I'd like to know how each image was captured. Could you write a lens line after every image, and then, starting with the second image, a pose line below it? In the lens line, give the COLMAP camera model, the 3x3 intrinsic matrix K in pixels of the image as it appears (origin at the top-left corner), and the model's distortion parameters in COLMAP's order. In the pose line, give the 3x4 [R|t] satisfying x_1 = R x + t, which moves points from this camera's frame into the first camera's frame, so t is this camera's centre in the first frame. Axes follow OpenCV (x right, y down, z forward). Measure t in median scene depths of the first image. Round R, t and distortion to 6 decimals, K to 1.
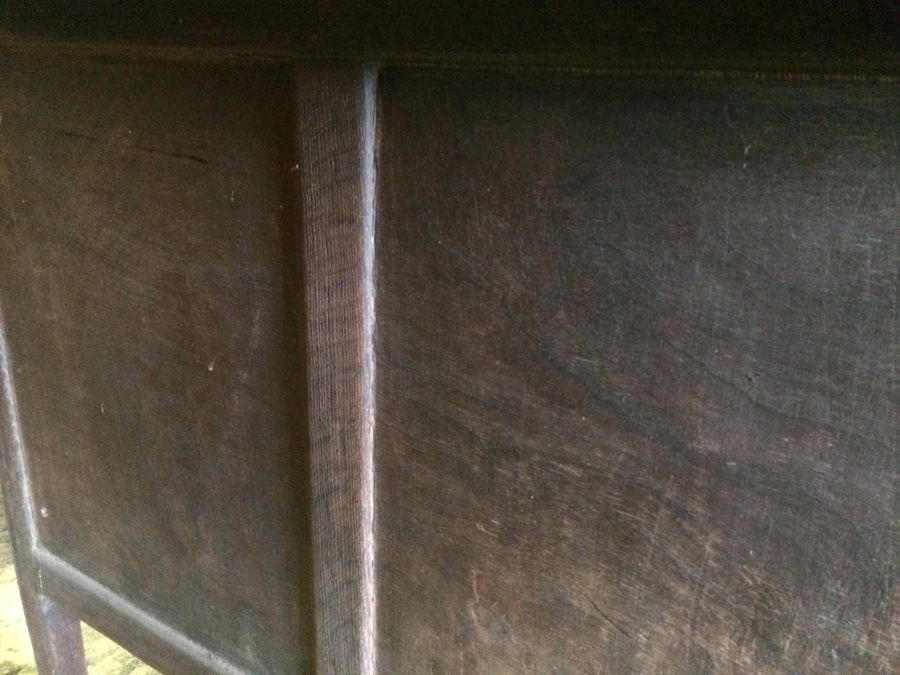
lens RADIAL K [[776.7, 0, 449.8], [0, 776.7, 336.2], [0, 0, 1]] dist [0.075212, -0.112904]
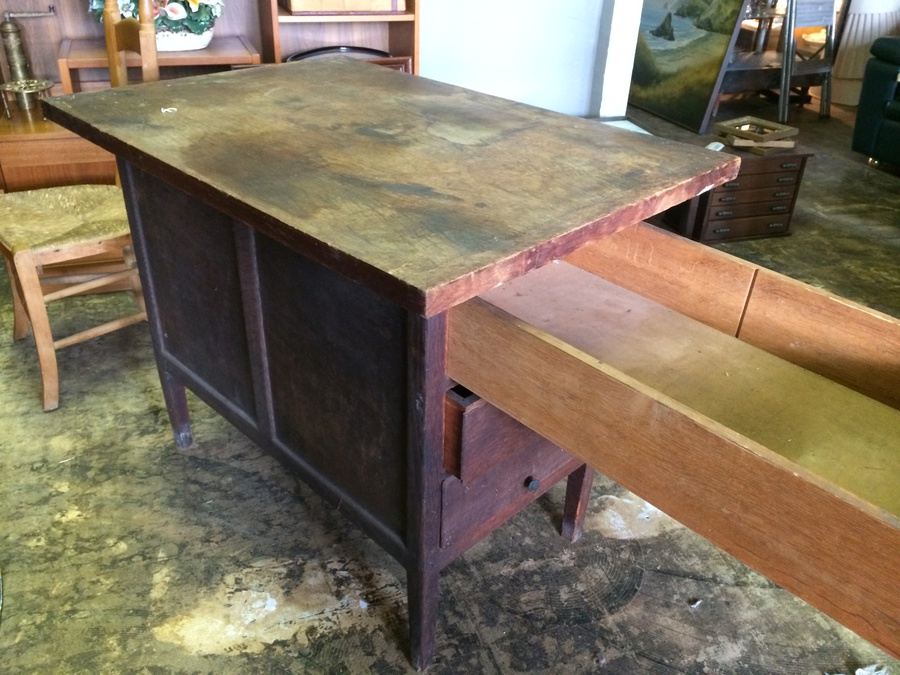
lens RADIAL K [[776.7, 0, 443.8], [0, 776.7, 339.2], [0, 0, 1]] dist [0.075212, -0.112904]
pose [[0.977994, 0.103497, -0.181151, 0.787854], [-0.066938, 0.978036, 0.197396, -0.306224], [0.197602, -0.180926, 0.963441, -1.180165]]
